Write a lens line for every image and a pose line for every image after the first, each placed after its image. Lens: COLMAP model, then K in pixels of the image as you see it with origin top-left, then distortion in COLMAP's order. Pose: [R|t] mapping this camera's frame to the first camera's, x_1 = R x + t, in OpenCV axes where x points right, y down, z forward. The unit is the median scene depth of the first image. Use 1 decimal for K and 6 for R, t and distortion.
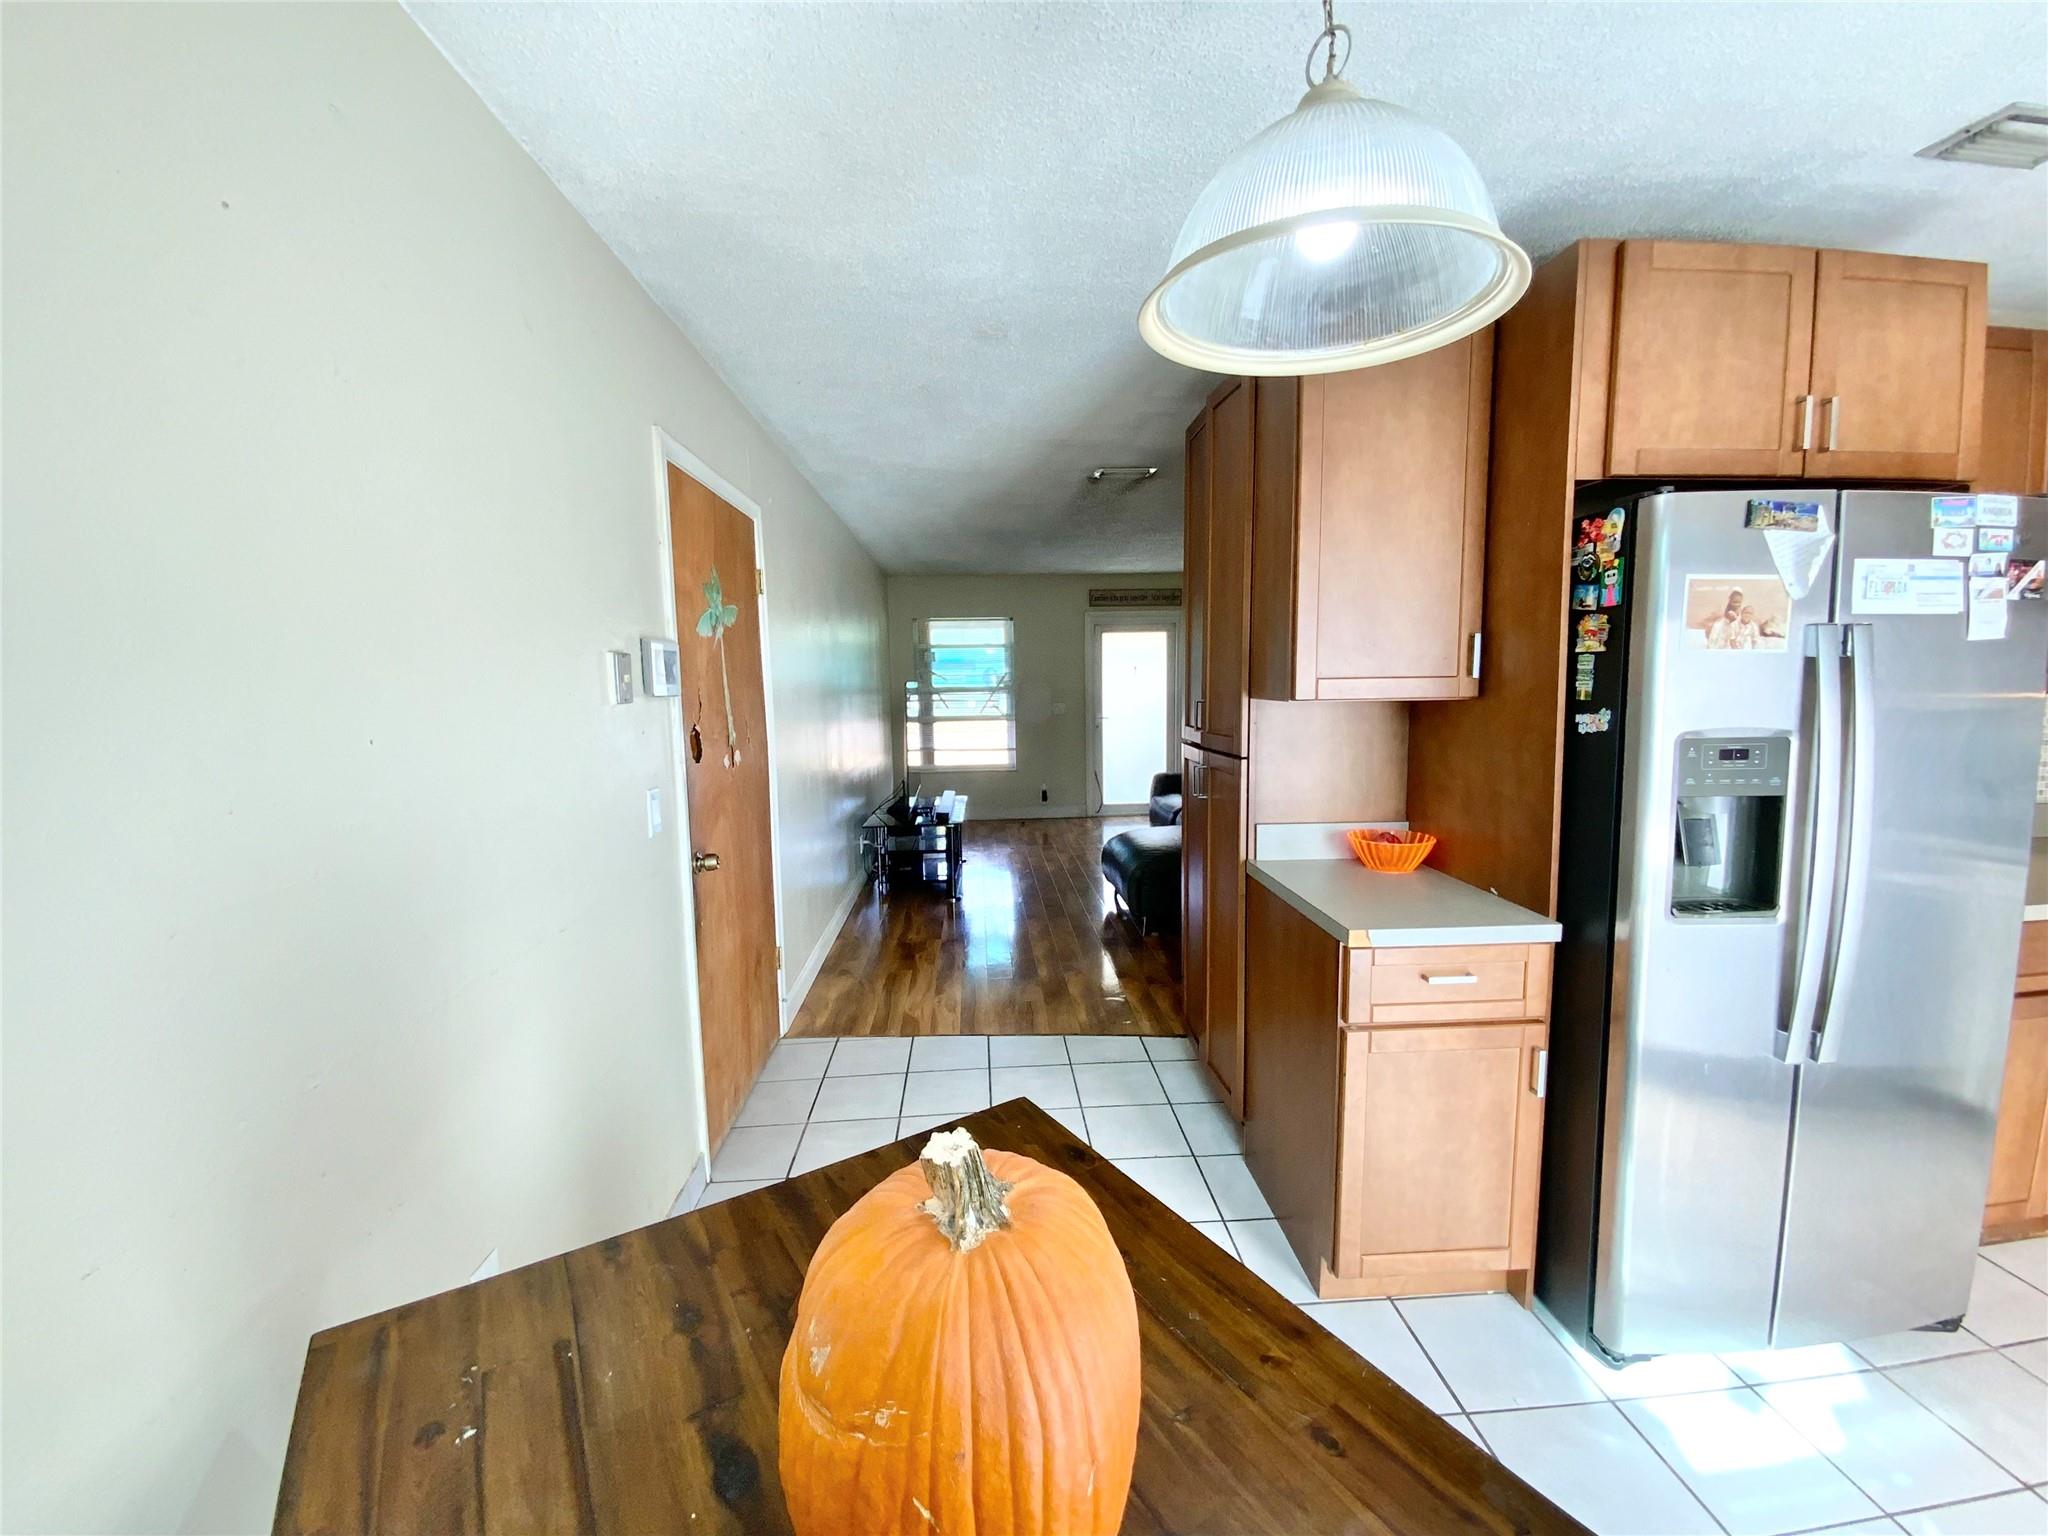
lens RADIAL K [[820.1, 0, 1025.7], [0, 820.1, 765.4], [0, 0, 1]] dist [0.021592, -0.019631]
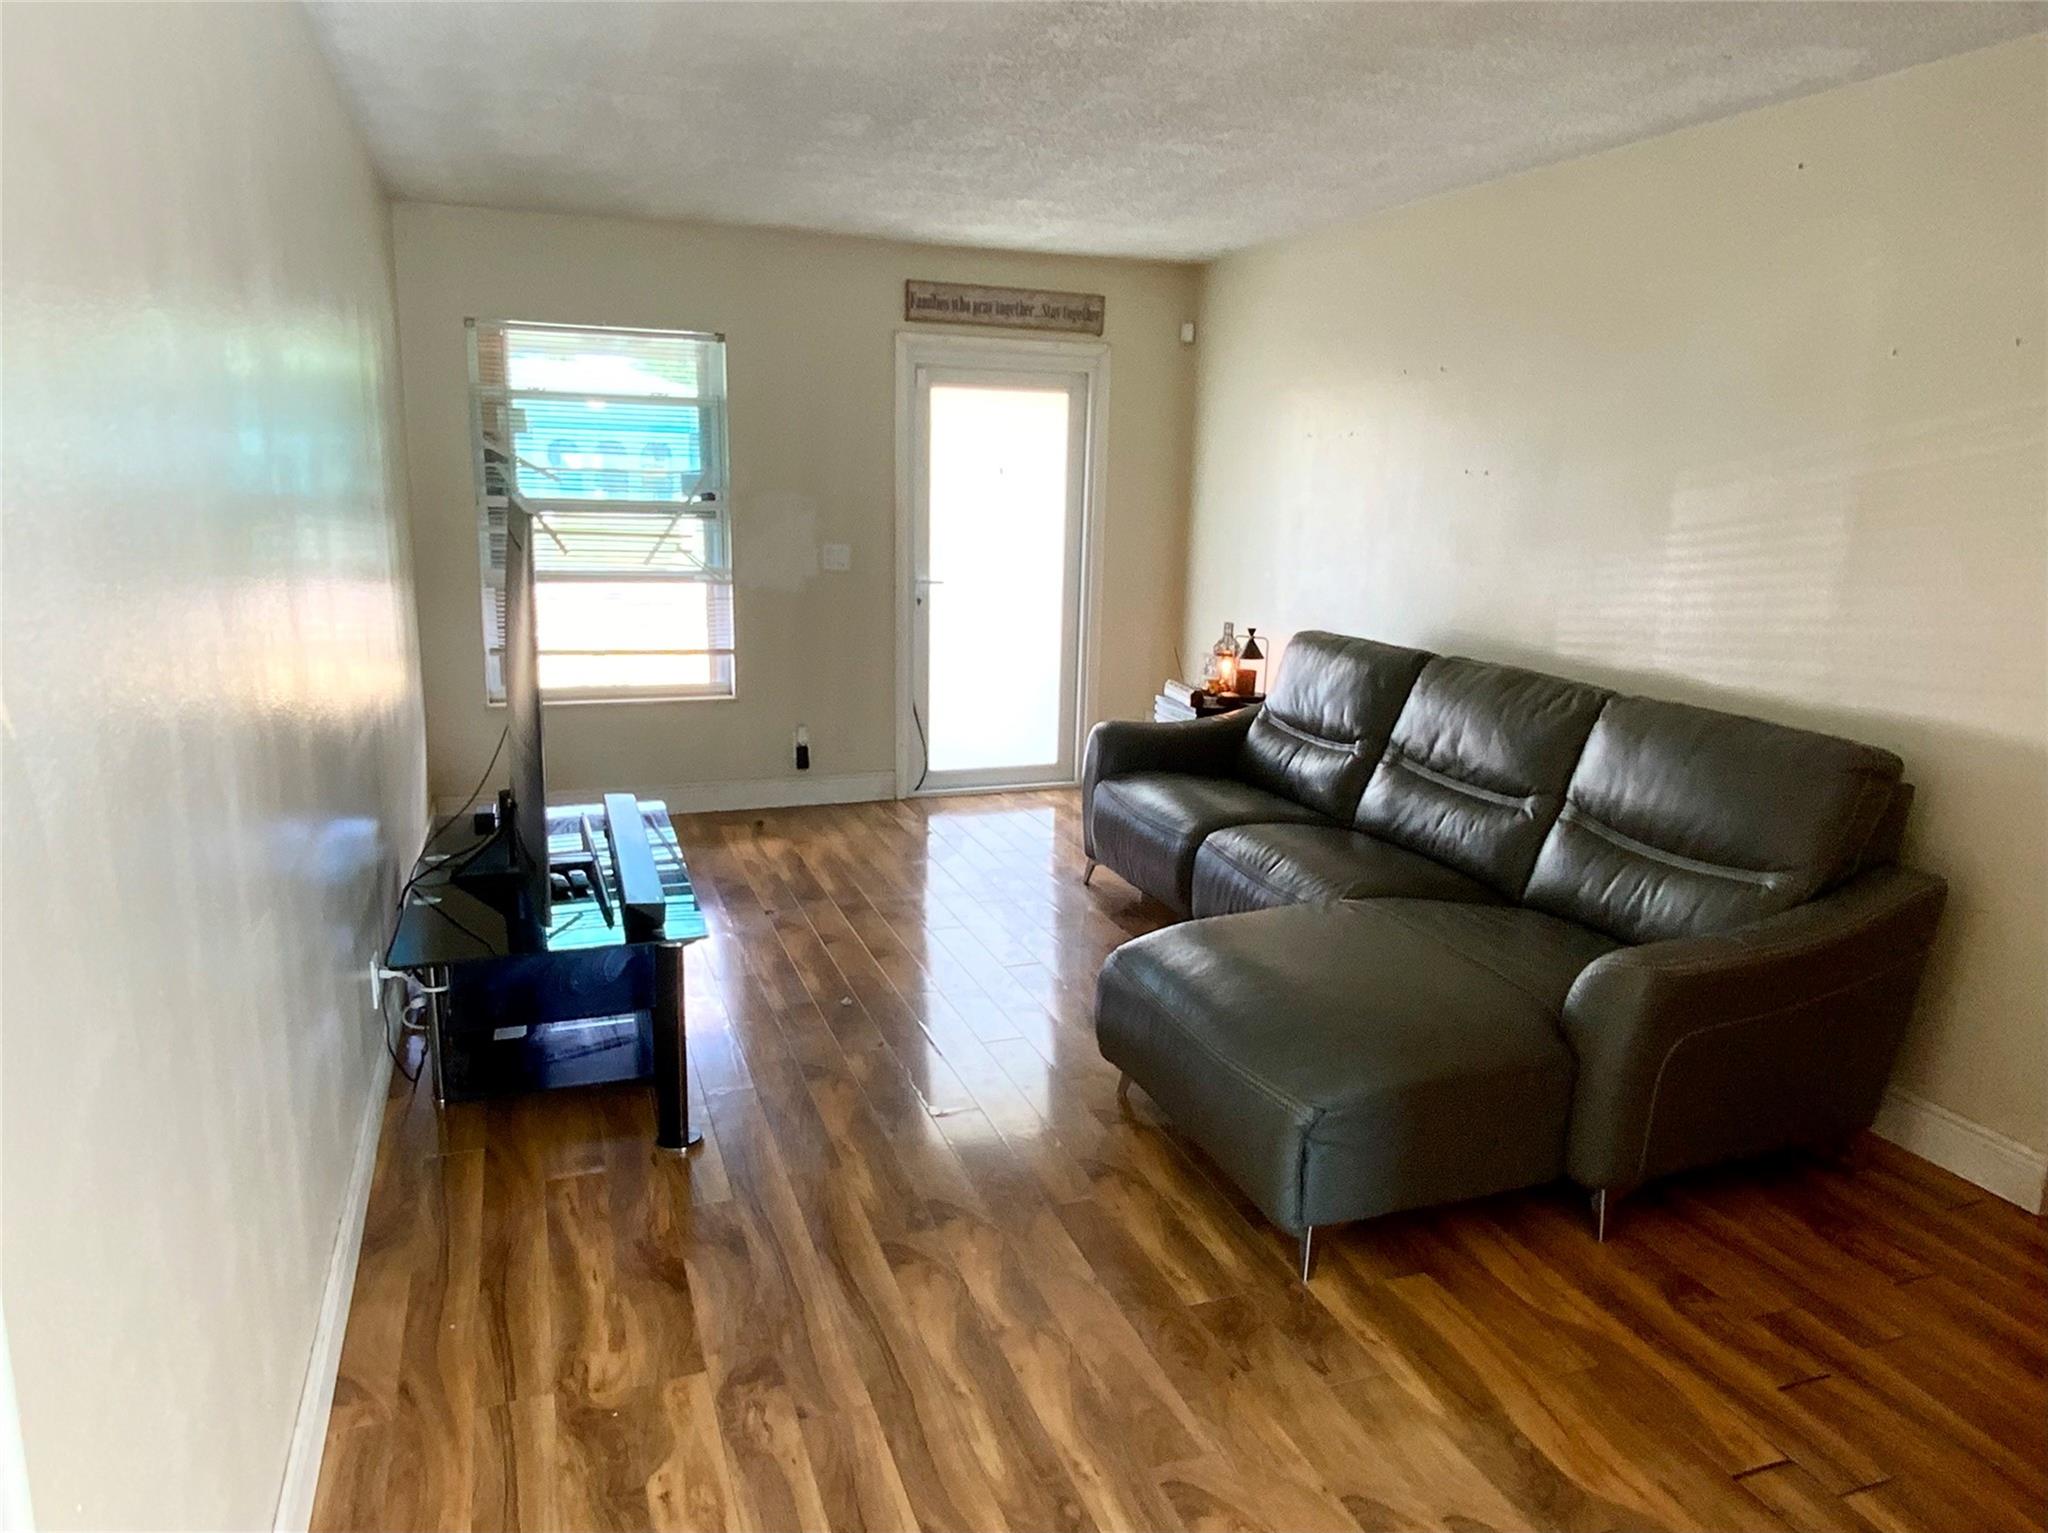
lens RADIAL K [[1330.5, 0, 1038.3], [0, 1330.5, 790.4], [0, 0, 1]] dist [0.006670, -0.001757]
pose [[0.954695, -0.026800, 0.296377, -0.348441], [-0.012117, 0.991610, 0.128699, -0.197348], [-0.297340, -0.126459, 0.946360, 1.410953]]
